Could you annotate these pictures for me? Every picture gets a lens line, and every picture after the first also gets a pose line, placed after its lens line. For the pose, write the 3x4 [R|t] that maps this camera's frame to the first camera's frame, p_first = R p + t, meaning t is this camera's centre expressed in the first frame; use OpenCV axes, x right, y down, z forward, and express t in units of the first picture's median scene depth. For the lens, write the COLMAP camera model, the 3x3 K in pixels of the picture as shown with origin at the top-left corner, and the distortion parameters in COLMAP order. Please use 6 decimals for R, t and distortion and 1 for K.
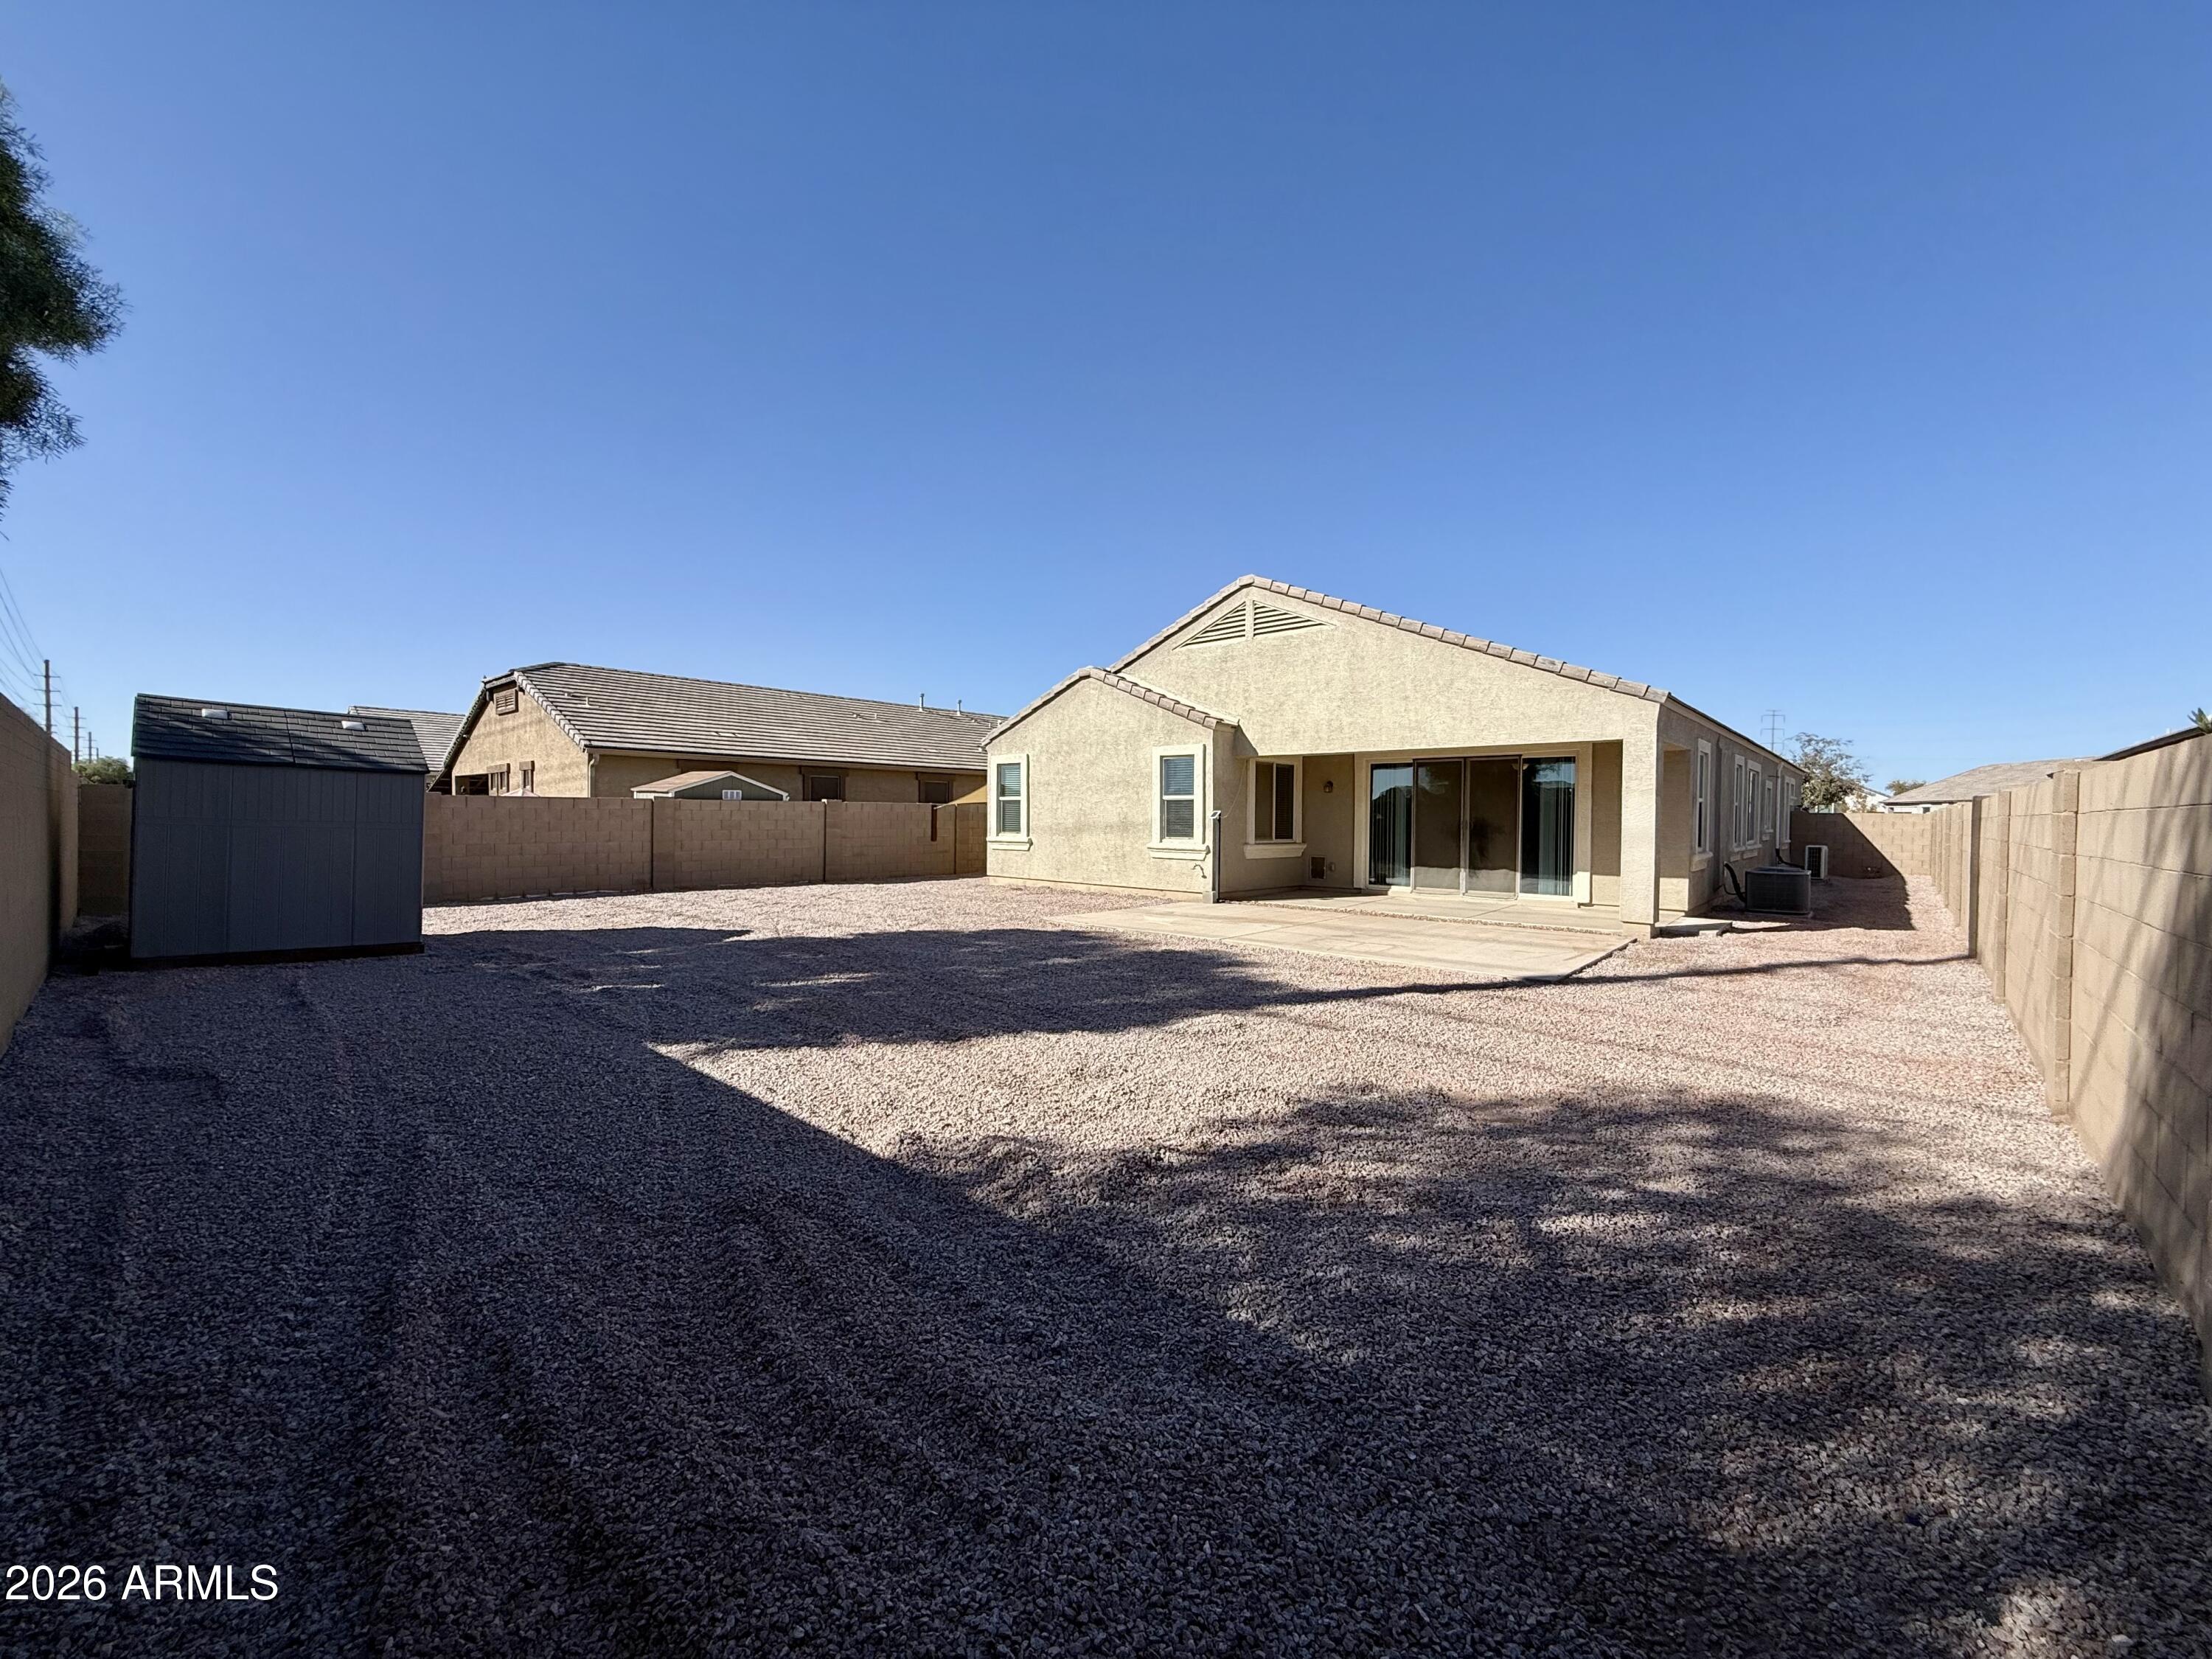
lens RADIAL K [[888.4, 0, 1104.5], [0, 888.4, 831.0], [0, 0, 1]] dist [-0.005794, 0.000938]
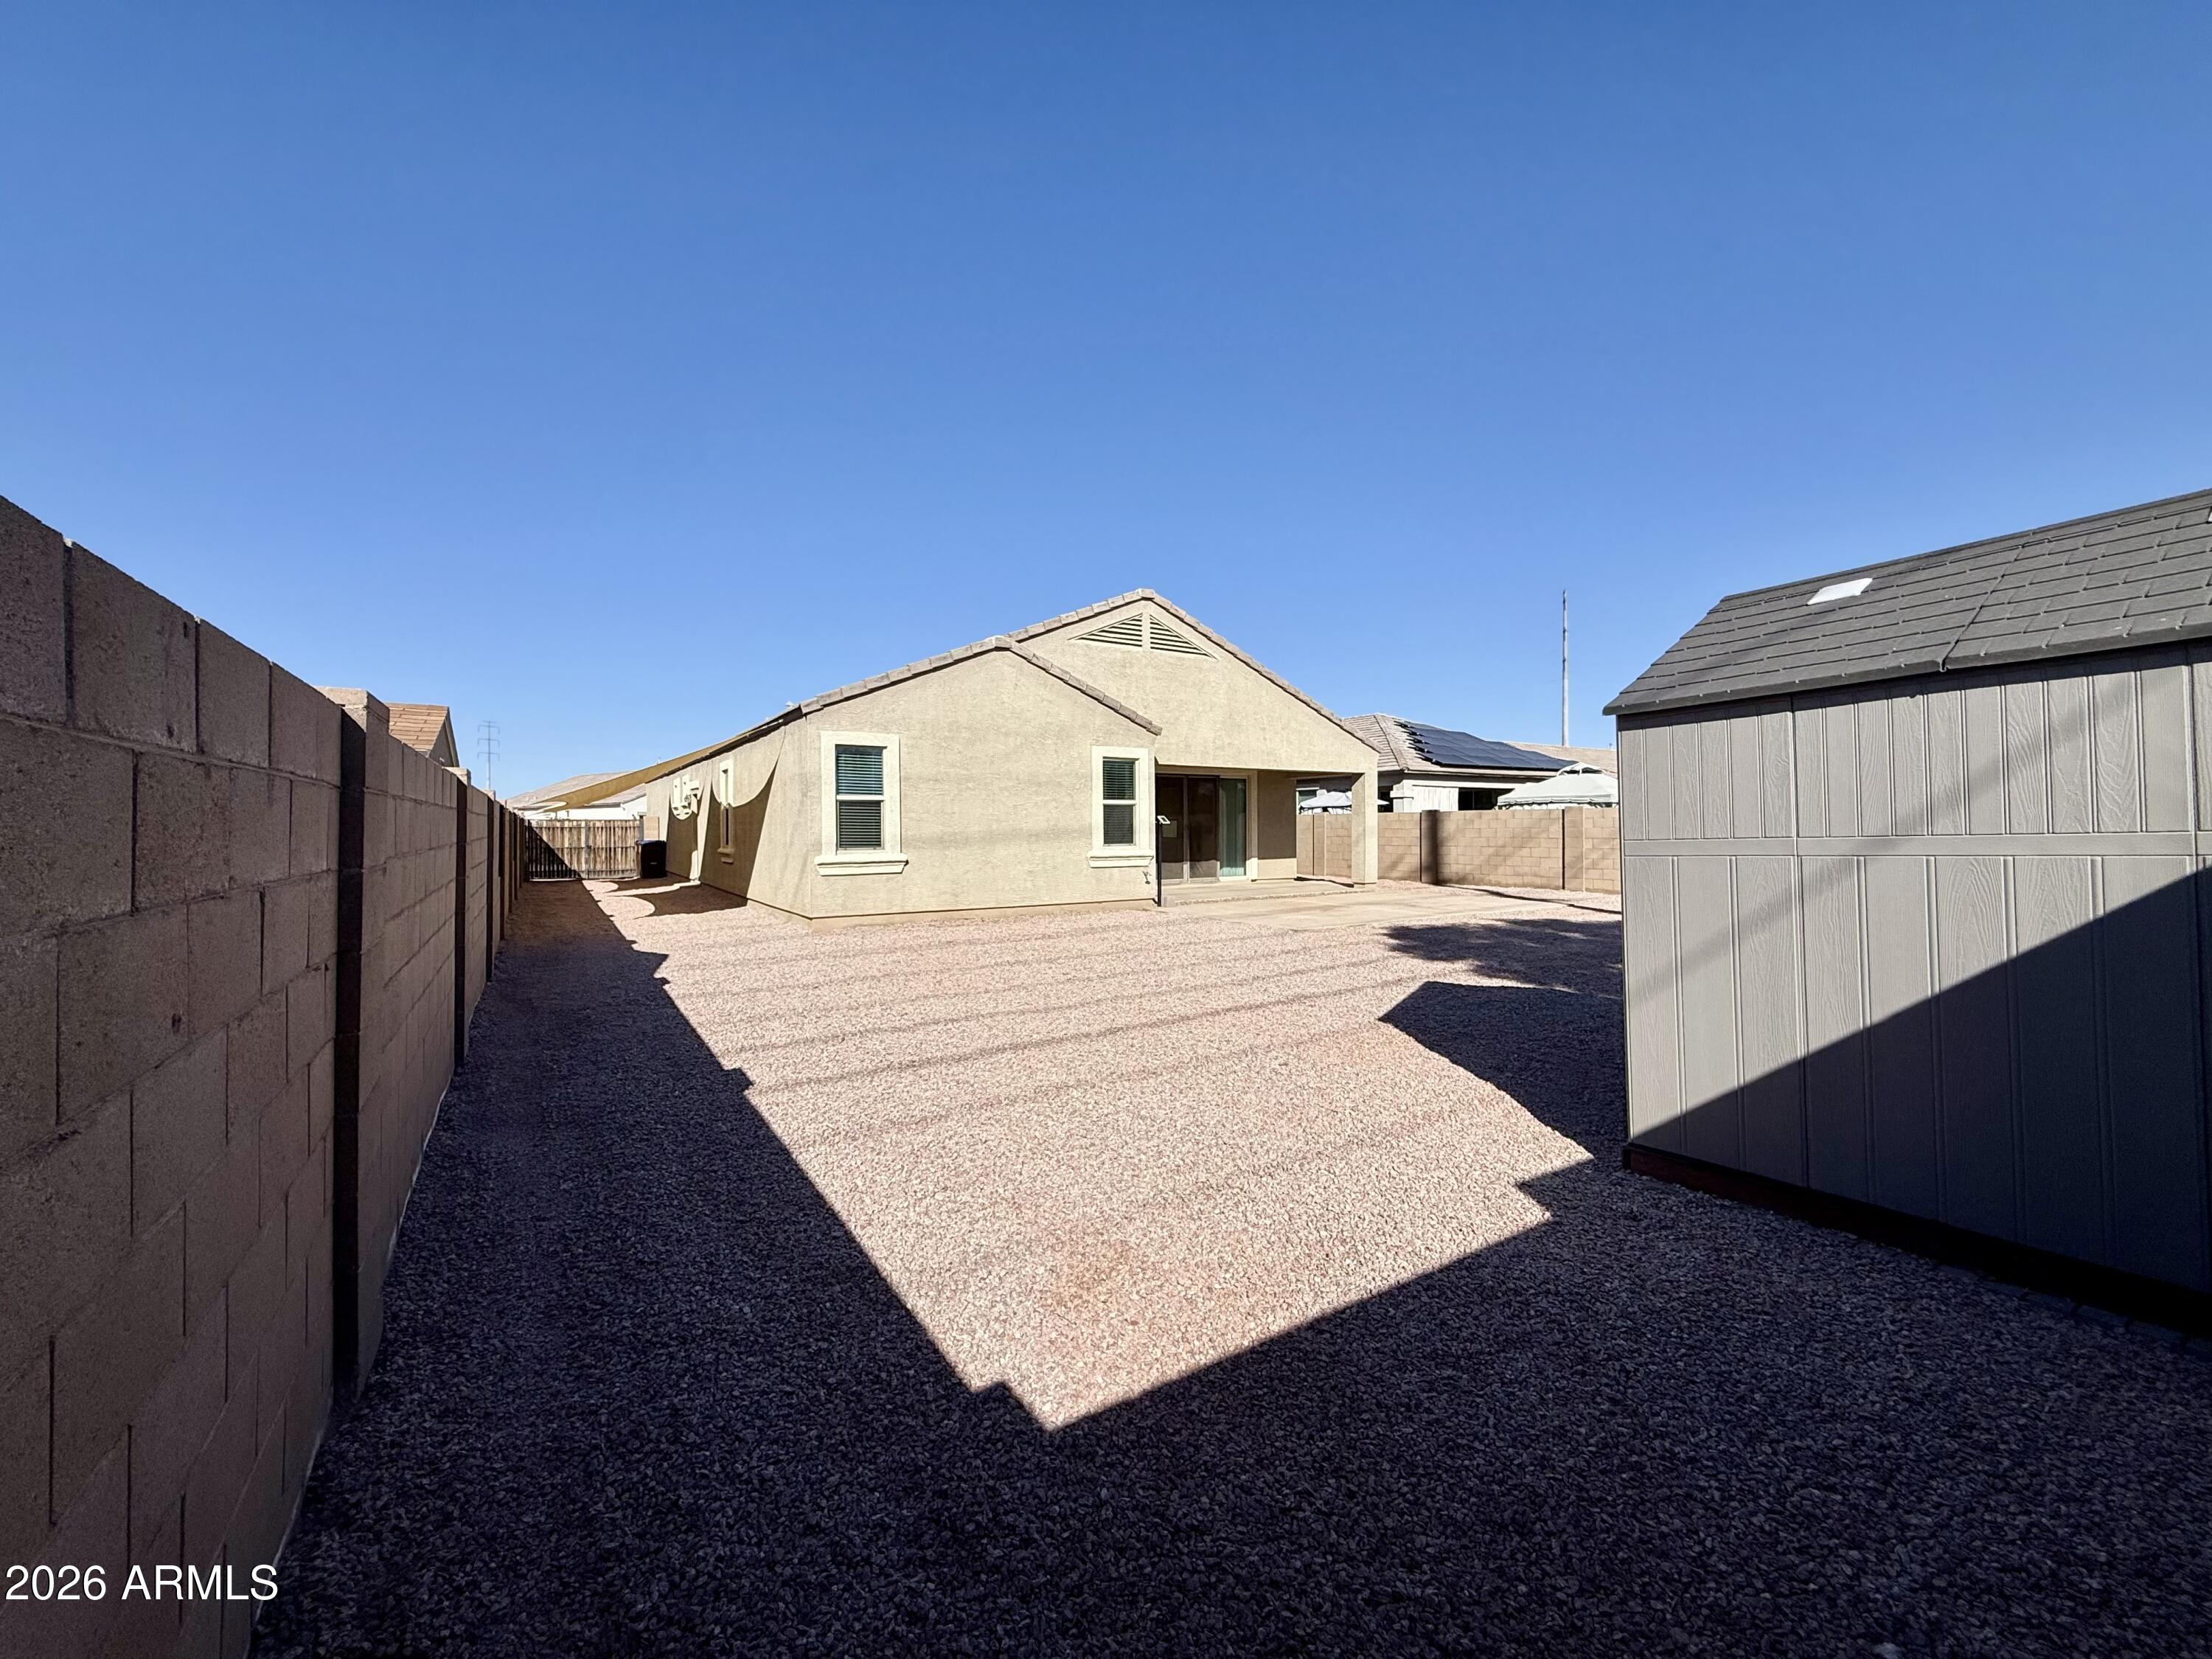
lens RADIAL K [[888.4, 0, 1108.4], [0, 888.4, 818.6], [0, 0, 1]] dist [-0.005794, 0.000938]
pose [[0.259302, -0.005403, 0.965781, -0.831743], [0.016343, 0.999866, 0.001206, -0.021237], [-0.965658, 0.015471, 0.259355, 0.757418]]
